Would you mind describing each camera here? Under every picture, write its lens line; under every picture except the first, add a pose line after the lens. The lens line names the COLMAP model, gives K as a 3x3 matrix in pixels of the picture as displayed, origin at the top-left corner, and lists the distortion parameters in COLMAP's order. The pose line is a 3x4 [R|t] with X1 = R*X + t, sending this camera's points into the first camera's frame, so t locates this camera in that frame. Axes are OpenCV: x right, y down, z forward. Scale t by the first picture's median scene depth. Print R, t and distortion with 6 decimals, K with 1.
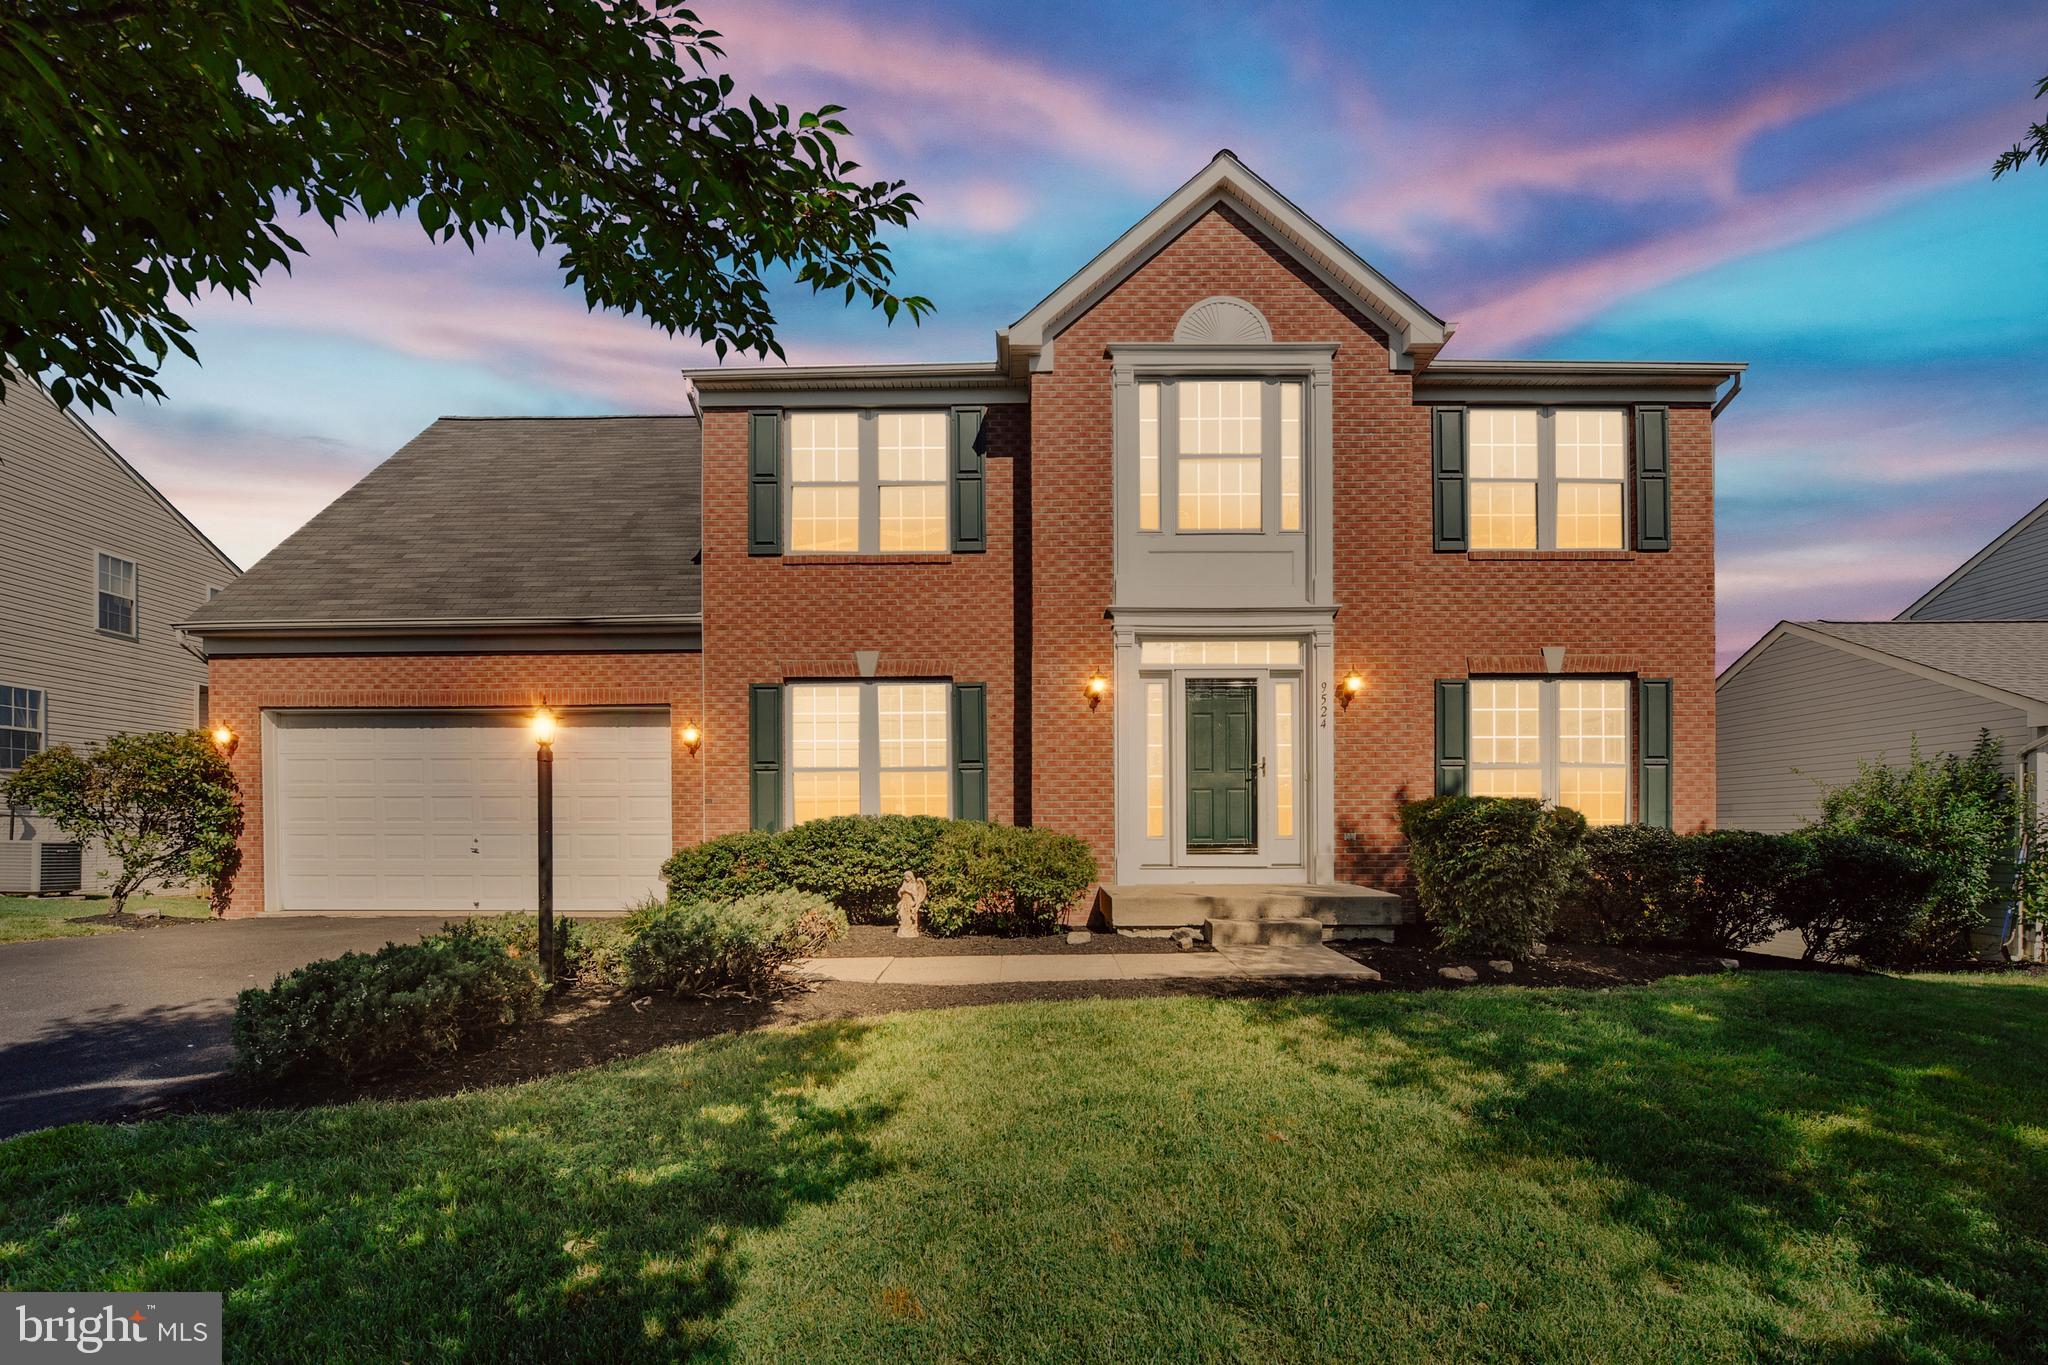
lens RADIAL K [[812.3, 0, 1019.3], [0, 812.3, 826.6], [0, 0, 1]] dist [-0.004219, -0.004660]
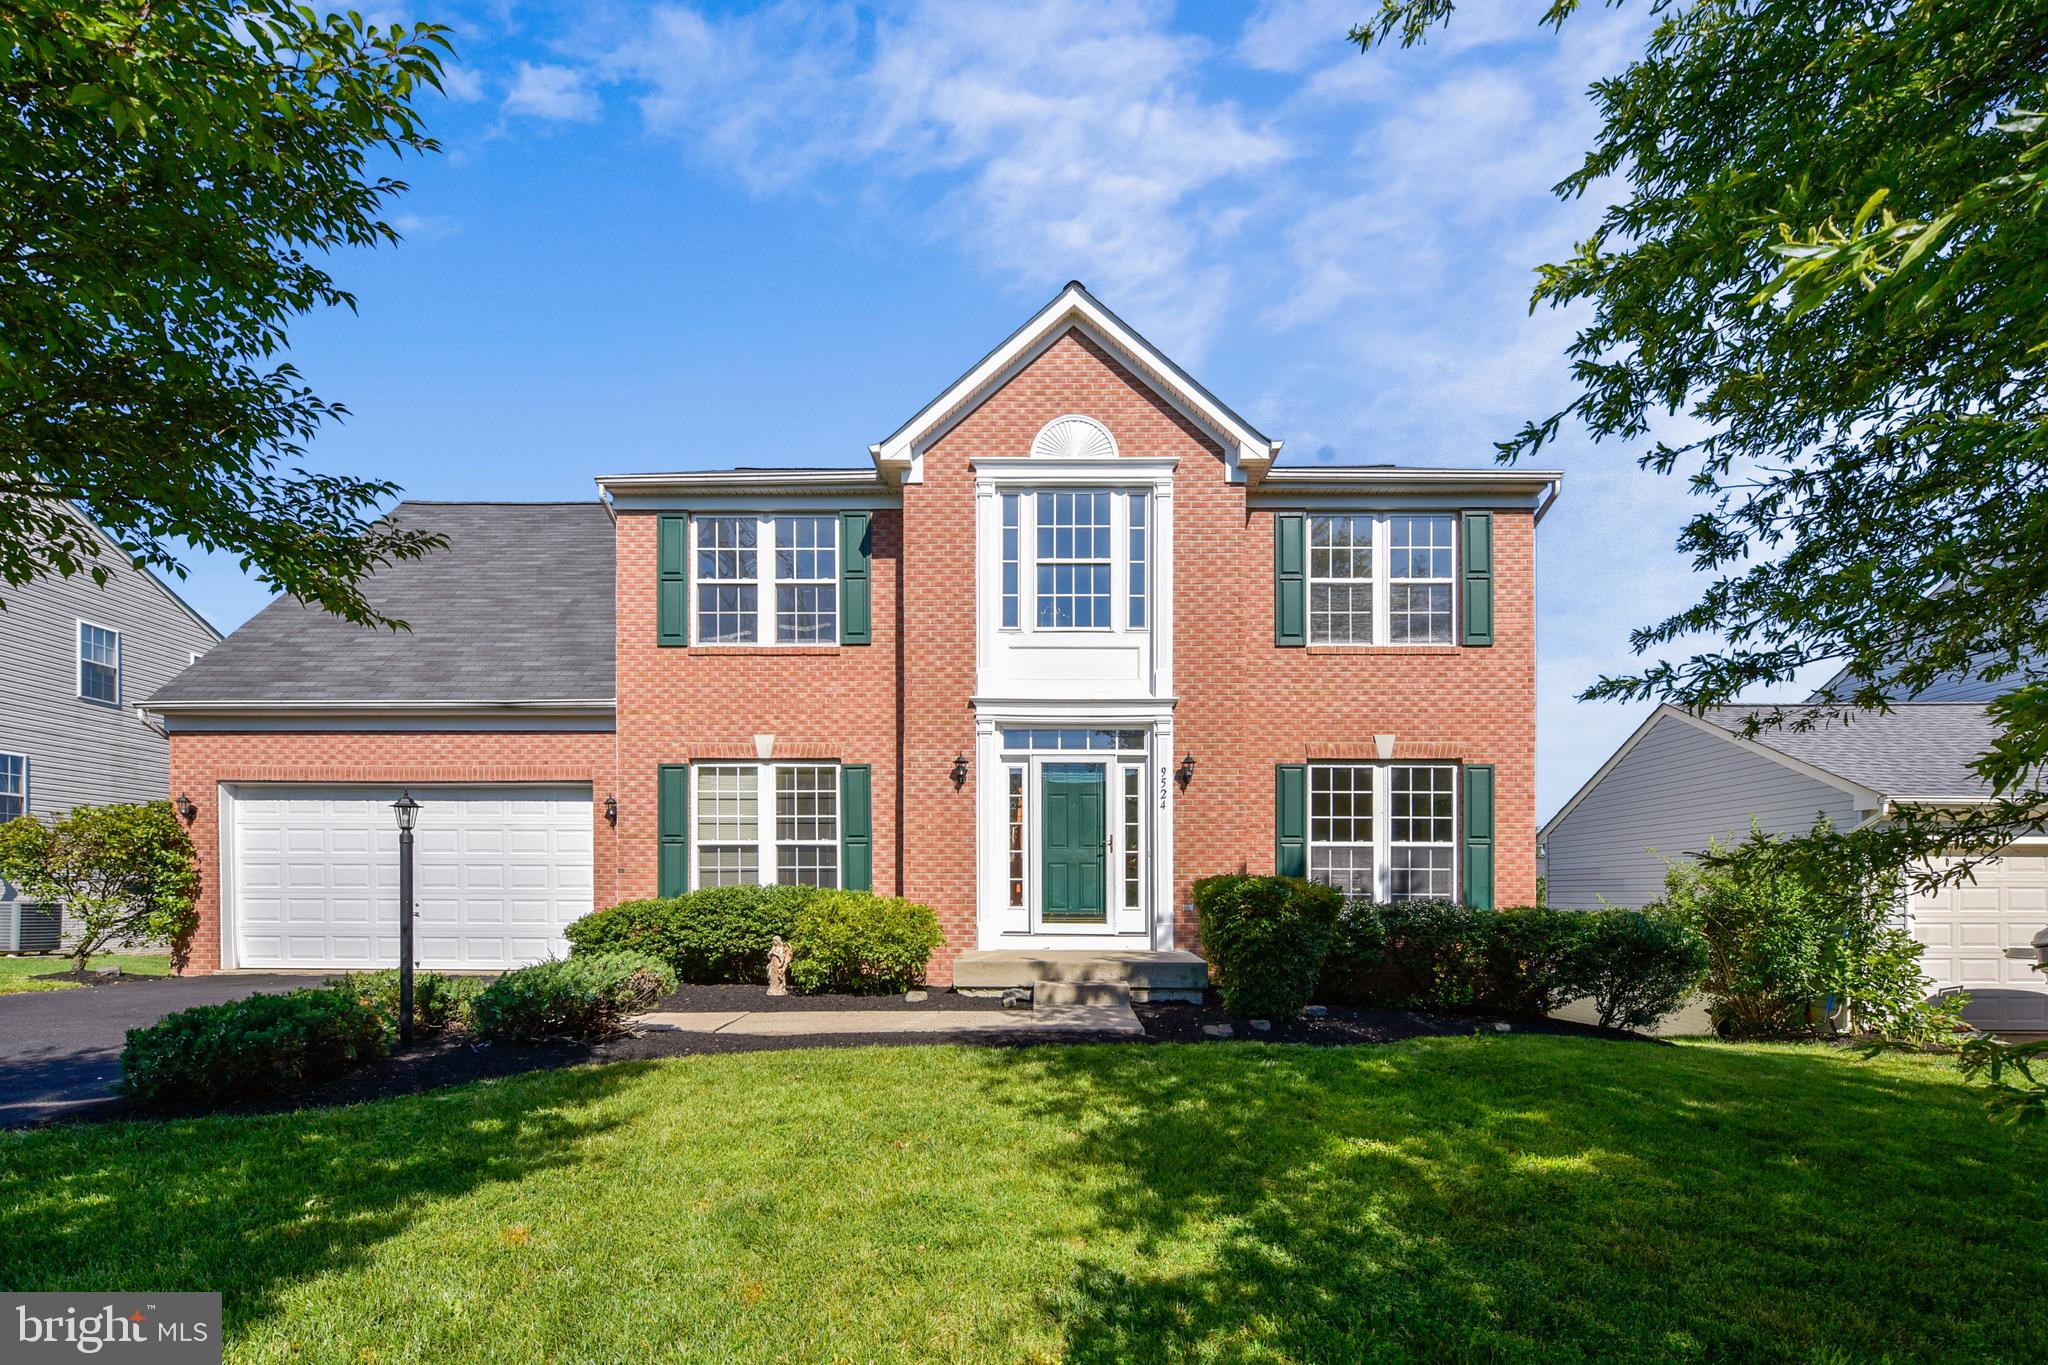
lens RADIAL K [[843.8, 0, 1058.2], [0, 843.8, 890.6], [0, 0, 1]] dist [0.001803, 0.000102]
pose [[0.999840, 0.007600, -0.016209, 0.247575], [-0.007531, 0.999962, 0.004365, -0.014656], [0.016242, -0.004242, 0.999859, -0.144371]]
